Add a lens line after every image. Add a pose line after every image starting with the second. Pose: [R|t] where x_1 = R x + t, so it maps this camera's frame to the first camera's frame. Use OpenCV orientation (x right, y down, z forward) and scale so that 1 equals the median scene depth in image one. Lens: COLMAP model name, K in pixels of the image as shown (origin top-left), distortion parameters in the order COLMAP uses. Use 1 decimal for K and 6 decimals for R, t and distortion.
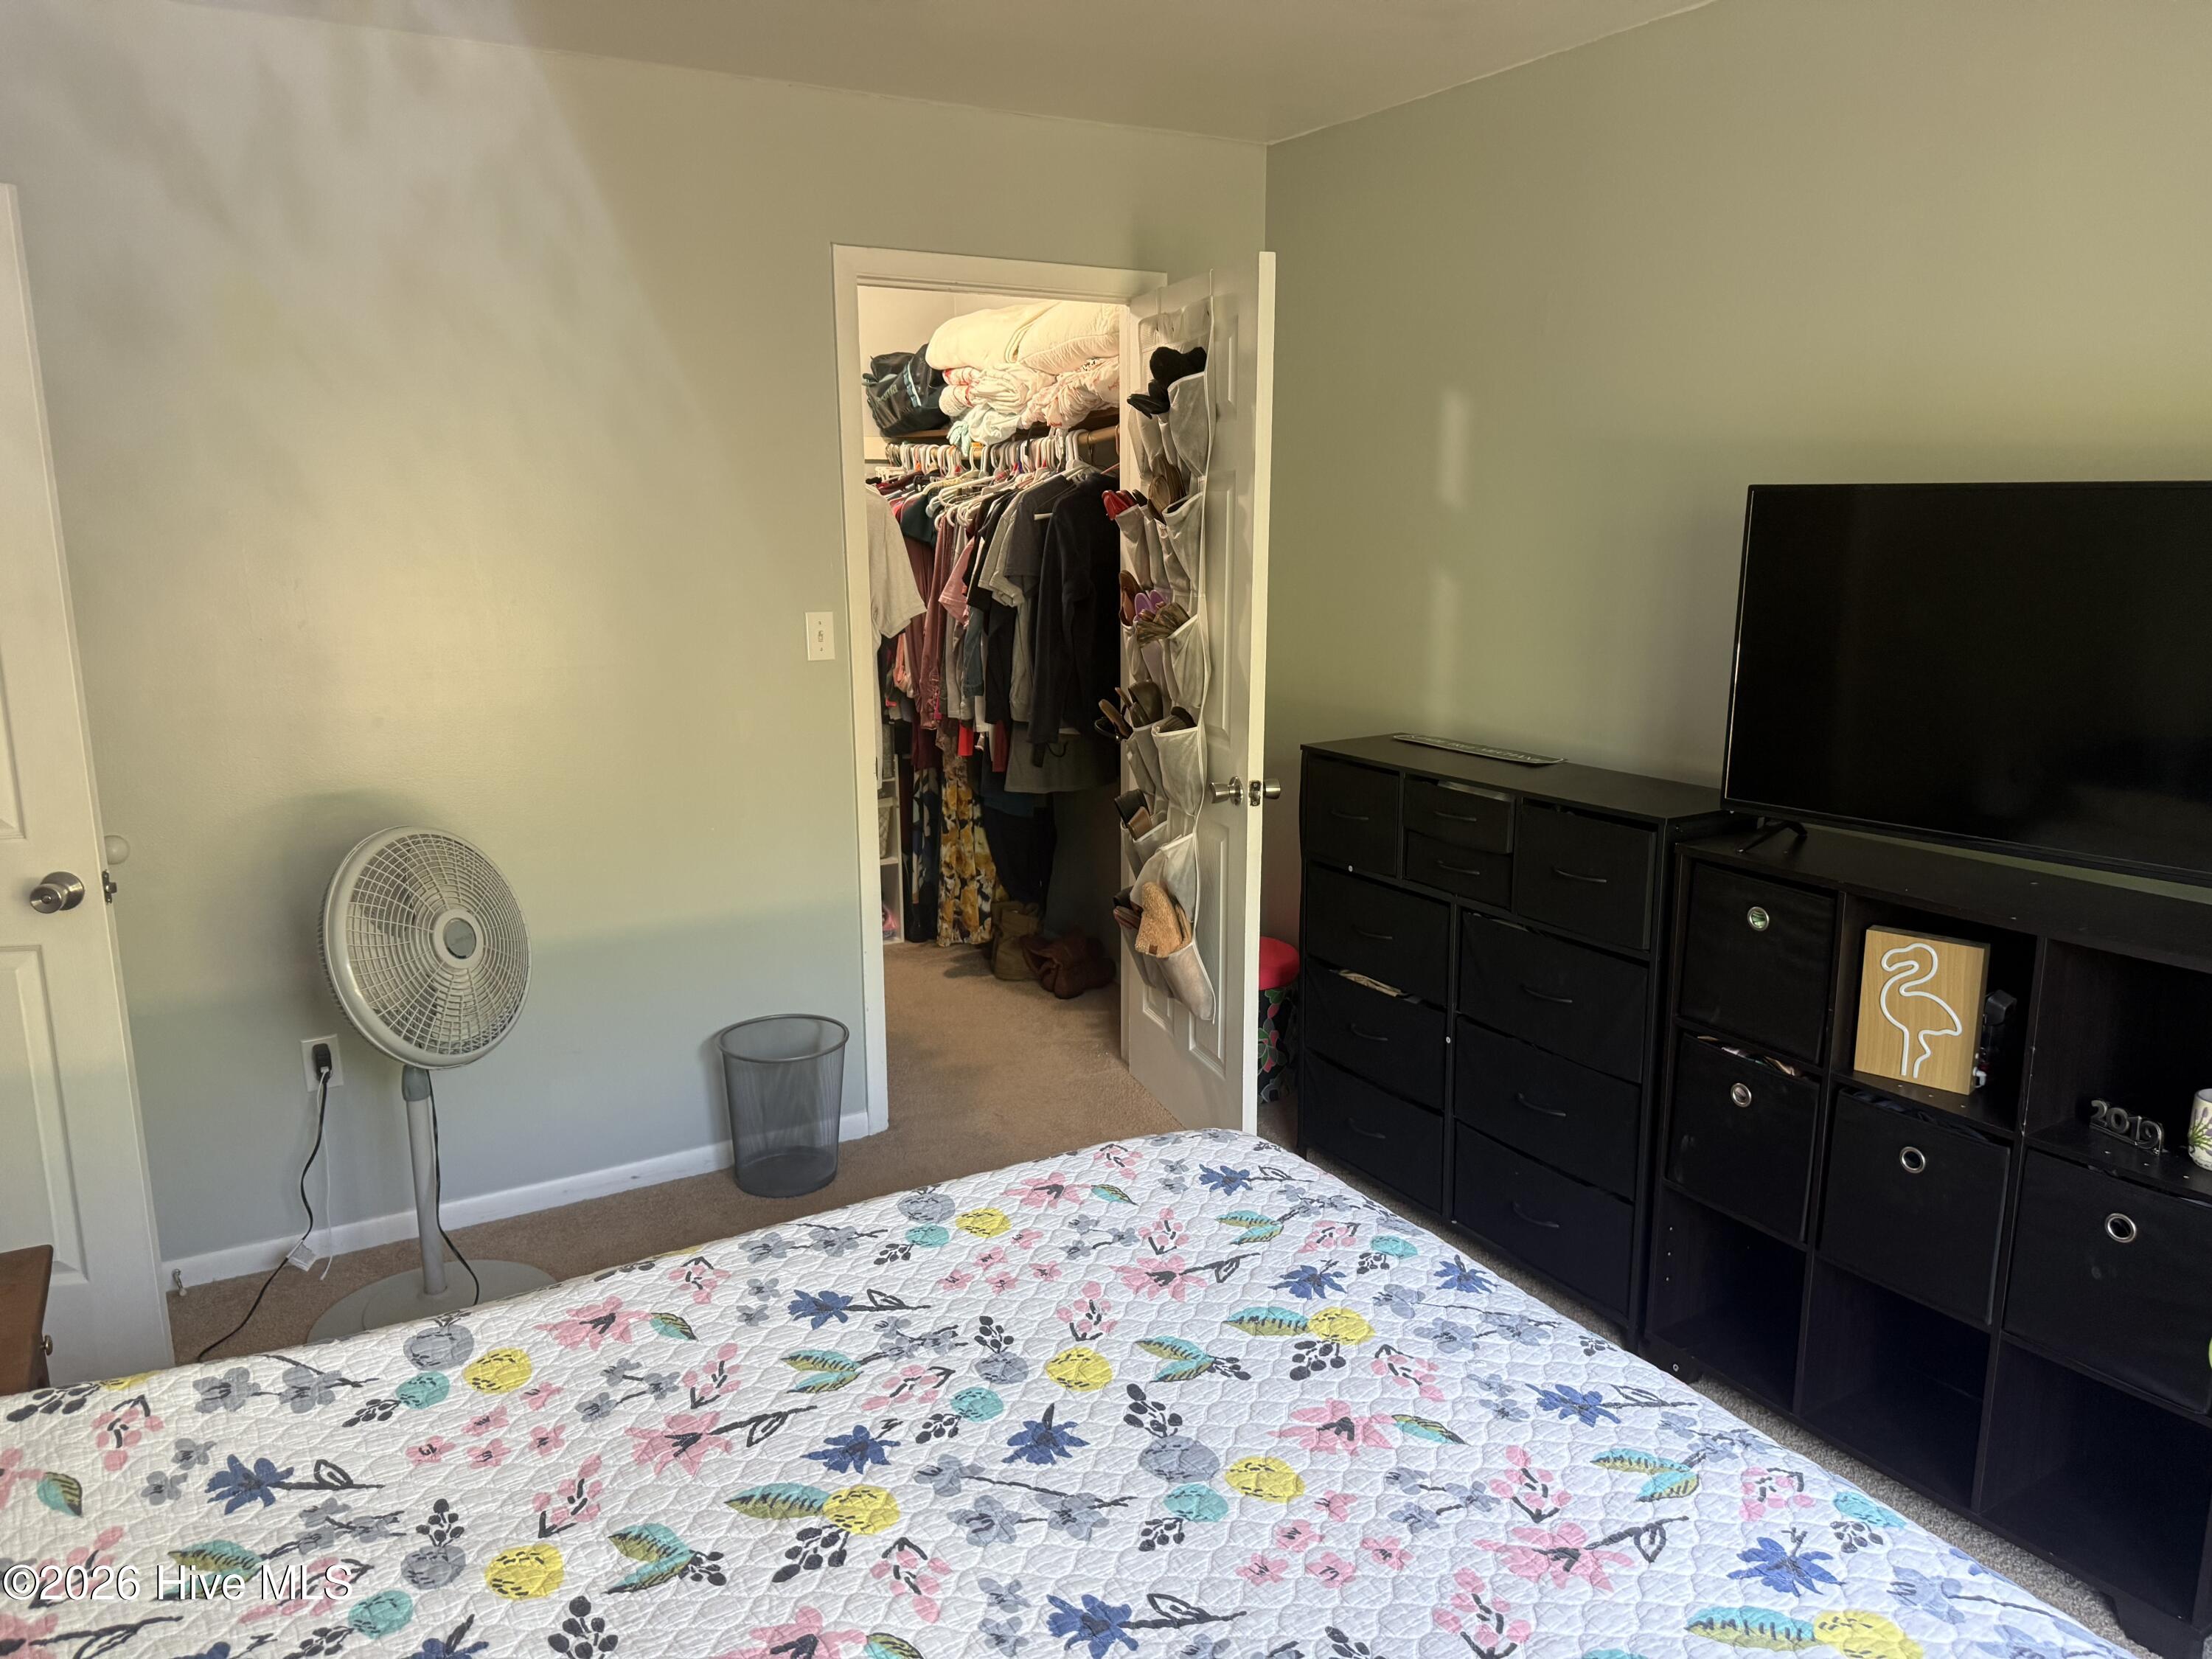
lens RADIAL K [[1557.6, 0, 1109.9], [0, 1557.6, 828.6], [0, 0, 1]] dist [-0.003693, -0.004319]
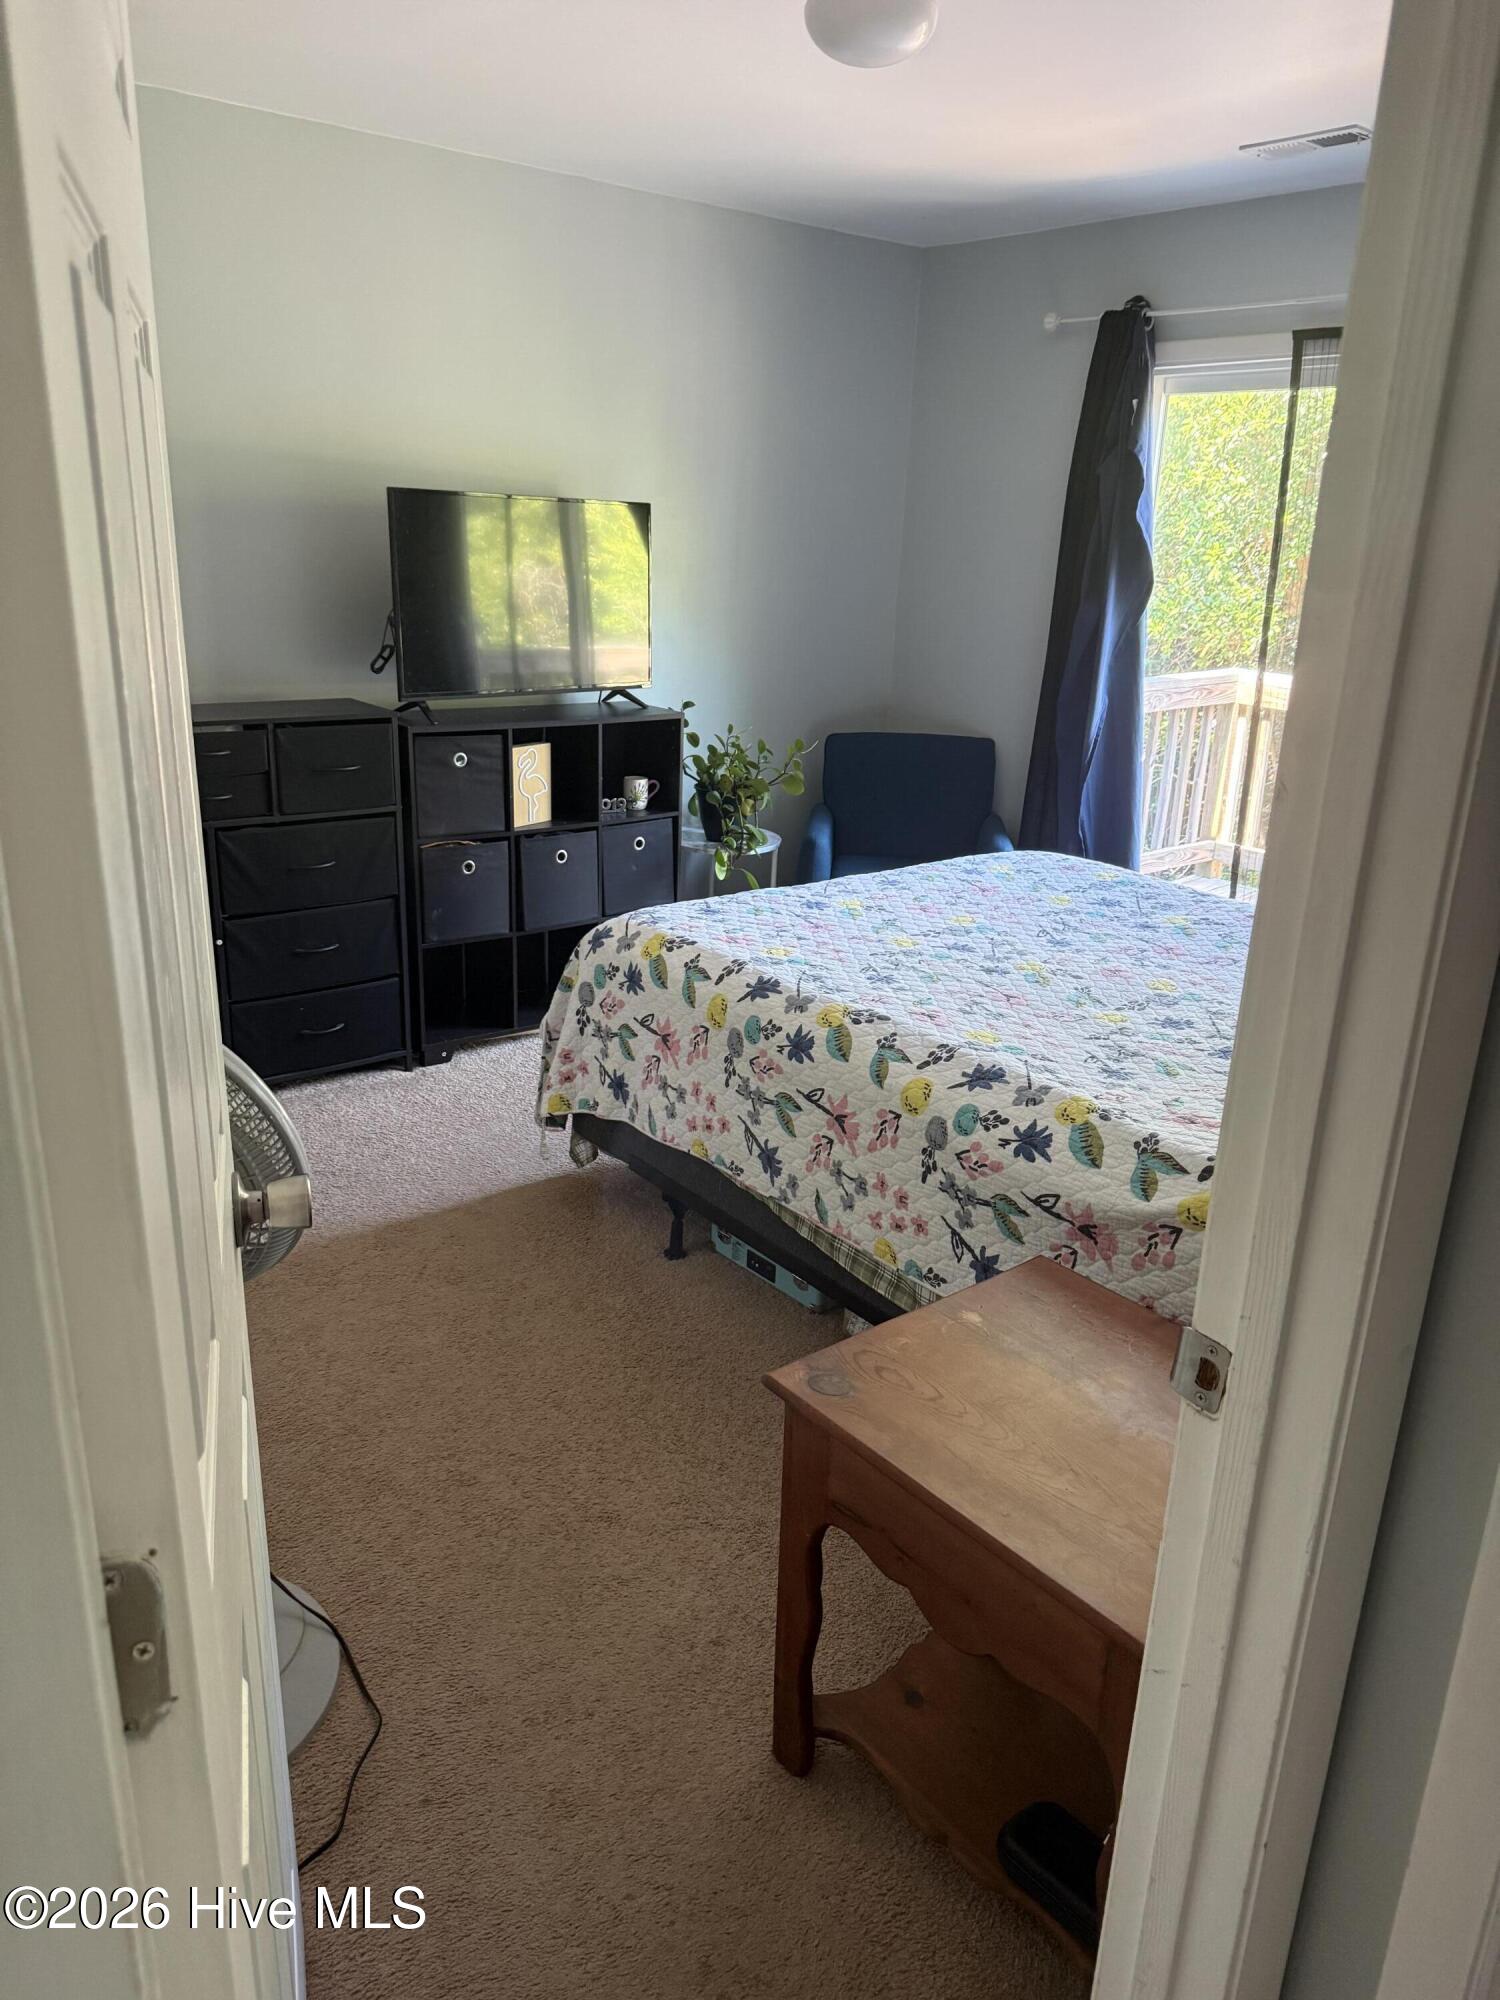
lens RADIAL K [[1408.3, 0, 753.5], [0, 1408.3, 1000.9], [0, 0, 1]] dist [-0.003693, -0.004319]
pose [[-0.150304, -0.318218, 0.936027, -1.829524], [0.162349, 0.925985, 0.340874, -0.271121], [-0.975219, 0.203198, -0.087517, 1.391628]]
